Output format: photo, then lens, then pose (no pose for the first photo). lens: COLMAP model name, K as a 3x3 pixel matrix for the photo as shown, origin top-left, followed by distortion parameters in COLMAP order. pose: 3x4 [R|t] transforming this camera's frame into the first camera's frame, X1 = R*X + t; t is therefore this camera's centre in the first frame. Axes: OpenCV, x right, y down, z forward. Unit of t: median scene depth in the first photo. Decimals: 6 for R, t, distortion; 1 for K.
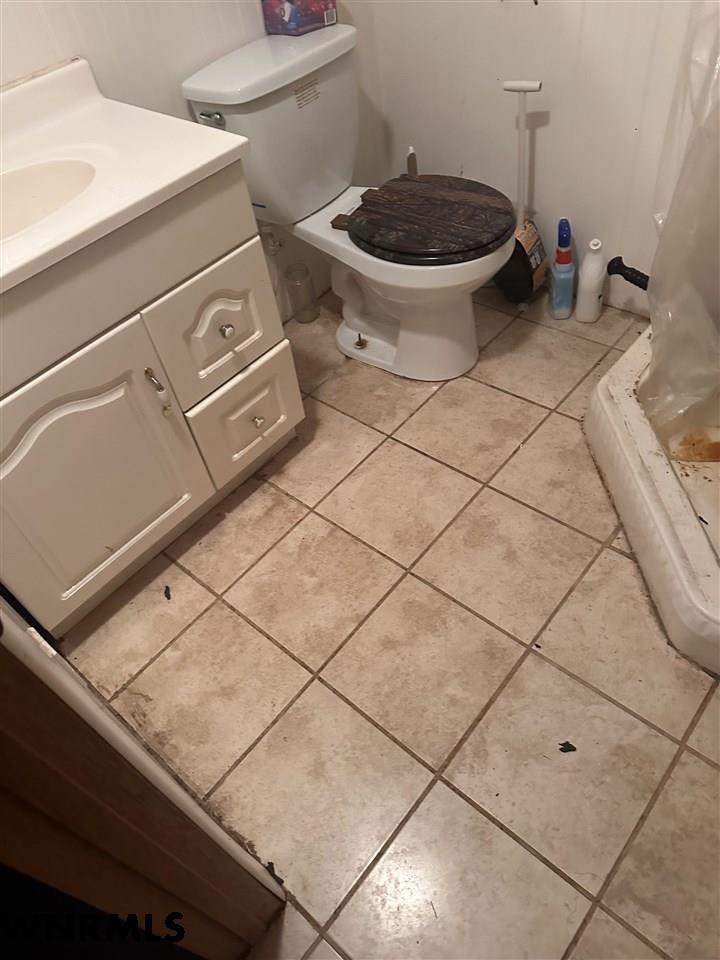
lens RADIAL K [[665.9, 0, 364.8], [0, 665.9, 481.4], [0, 0, 1]] dist [0.055246, -0.082006]
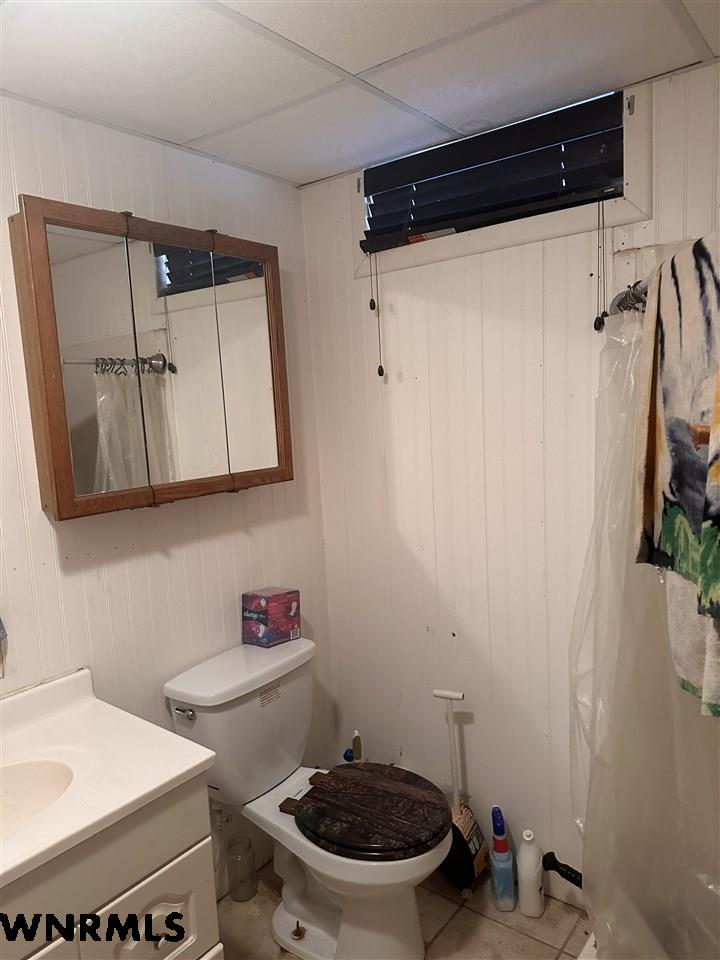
lens RADIAL K [[665.9, 0, 364.8], [0, 665.9, 481.4], [0, 0, 1]] dist [0.055246, -0.082006]
pose [[0.996158, 0.066968, 0.056440, -0.010285], [-0.012856, 0.749283, -0.662125, -0.070387], [-0.086631, 0.658855, 0.747265, -0.142892]]
